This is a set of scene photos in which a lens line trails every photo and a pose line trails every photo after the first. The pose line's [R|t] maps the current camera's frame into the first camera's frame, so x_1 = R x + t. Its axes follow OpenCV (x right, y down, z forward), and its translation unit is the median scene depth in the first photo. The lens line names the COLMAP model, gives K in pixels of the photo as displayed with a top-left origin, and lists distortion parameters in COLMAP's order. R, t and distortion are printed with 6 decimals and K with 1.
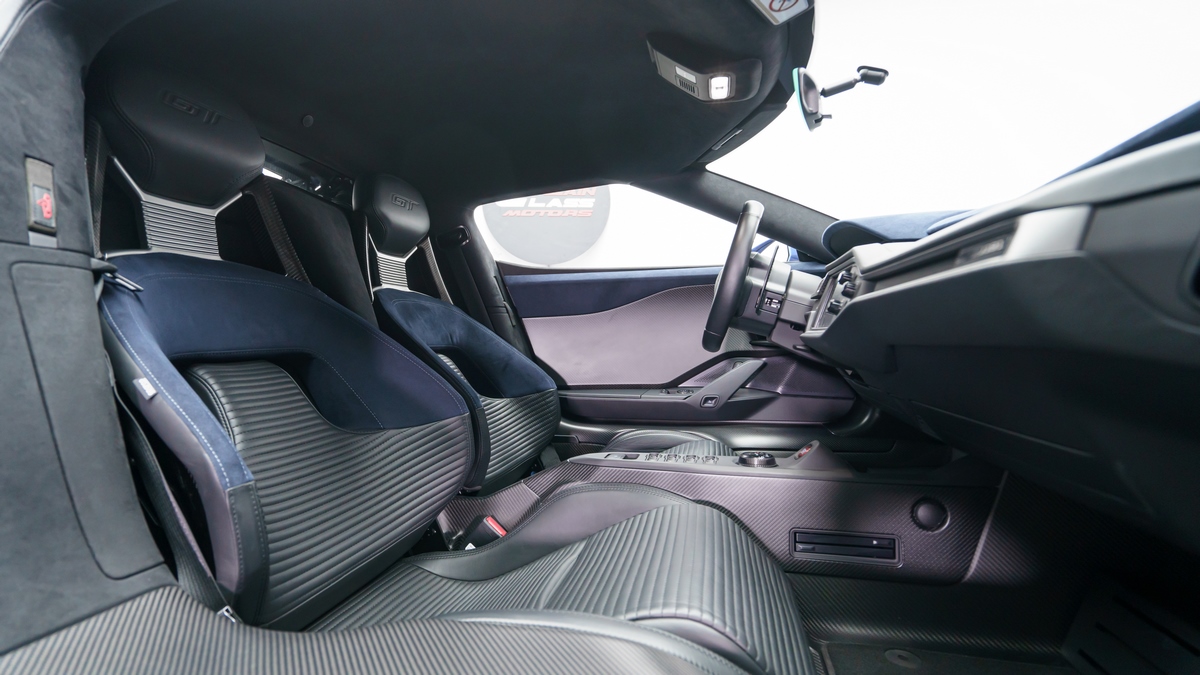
lens RADIAL K [[547.2, 0, 600.0], [0, 547.2, 337.5], [0, 0, 1]] dist [0.002412, 0.000244]
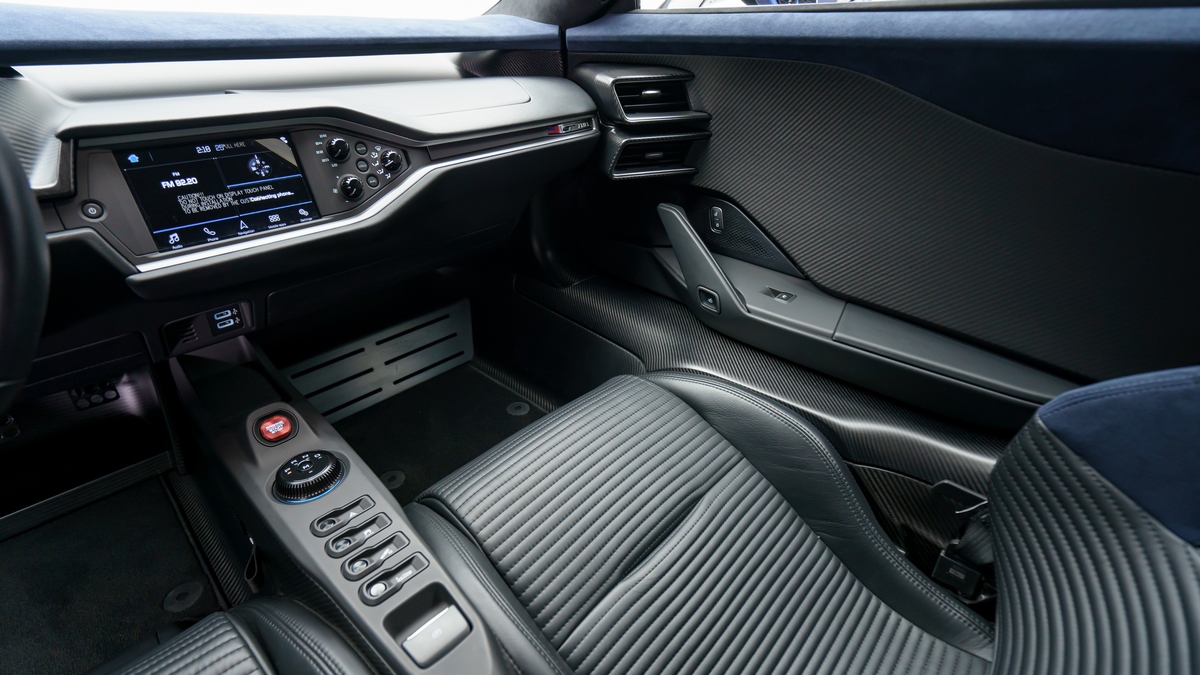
lens RADIAL K [[547.2, 0, 600.0], [0, 547.2, 337.5], [0, 0, 1]] dist [0.002412, 0.000244]
pose [[-0.862305, -0.240296, 0.445744, -0.144157], [0.009316, 0.872564, 0.488412, -0.129109], [-0.506303, 0.425313, -0.750178, 0.788786]]
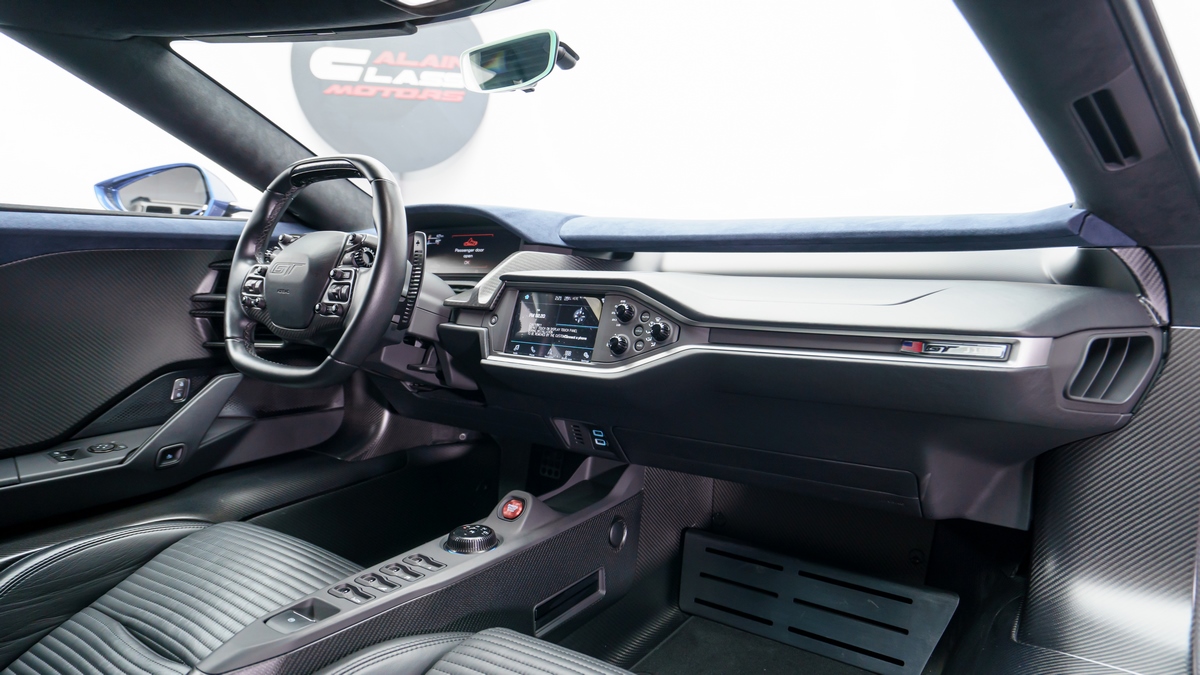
lens RADIAL K [[703.7, 0, 599.0], [0, 703.7, 343.9], [0, 0, 1]] dist [0.001320, 0.000944]
pose [[0.375853, -0.095456, 0.921750, -0.323460], [-0.011332, 0.994133, 0.107573, -0.092354], [-0.926610, -0.050876, 0.372566, 0.319549]]
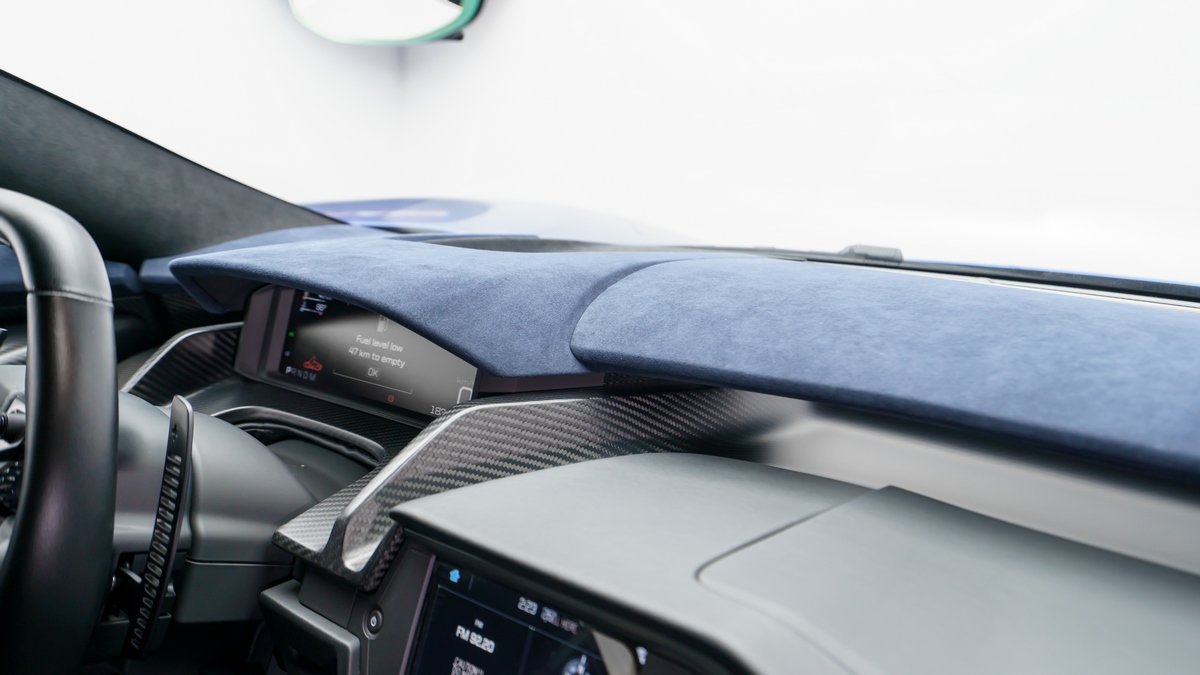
lens RADIAL K [[1086.4, 0, 600.0], [0, 1086.4, 337.5], [0, 0, 1]] dist [-0.008062, 0.000425]
pose [[0.488829, -0.153961, 0.858686, -0.024799], [-0.018495, 0.982253, 0.186645, -0.223753], [-0.872183, -0.107119, 0.477307, 0.410951]]
